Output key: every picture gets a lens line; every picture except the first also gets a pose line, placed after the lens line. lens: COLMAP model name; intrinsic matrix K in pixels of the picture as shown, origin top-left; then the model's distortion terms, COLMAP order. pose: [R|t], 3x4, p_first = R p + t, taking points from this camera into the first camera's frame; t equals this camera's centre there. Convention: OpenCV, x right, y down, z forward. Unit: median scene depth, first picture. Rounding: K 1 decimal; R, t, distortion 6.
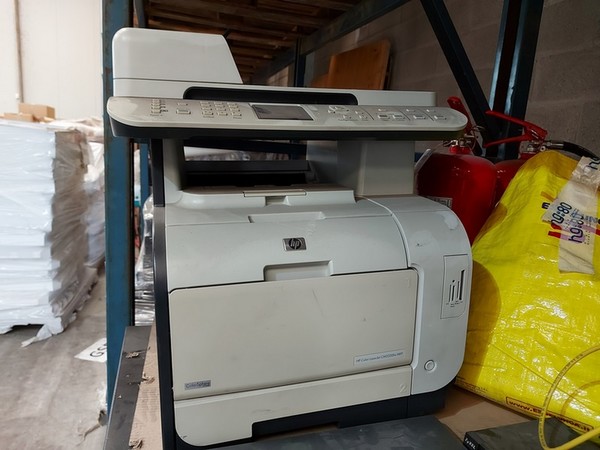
lens RADIAL K [[428.4, 0, 299.3], [0, 428.4, 223.5], [0, 0, 1]] dist [0.040438, -0.028746]
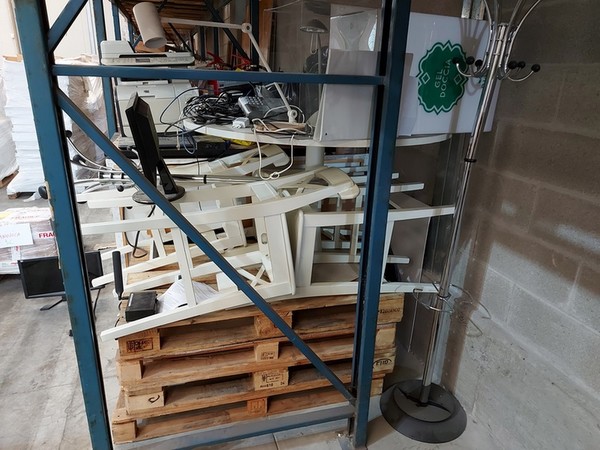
lens RADIAL K [[428.4, 0, 301.1], [0, 428.4, 226.2], [0, 0, 1]] dist [0.040438, -0.028746]
pose [[0.999128, -0.040815, -0.008828, 1.387510], [0.041709, 0.985775, 0.162813, 0.670262], [0.002058, -0.163039, 0.986617, -3.213438]]
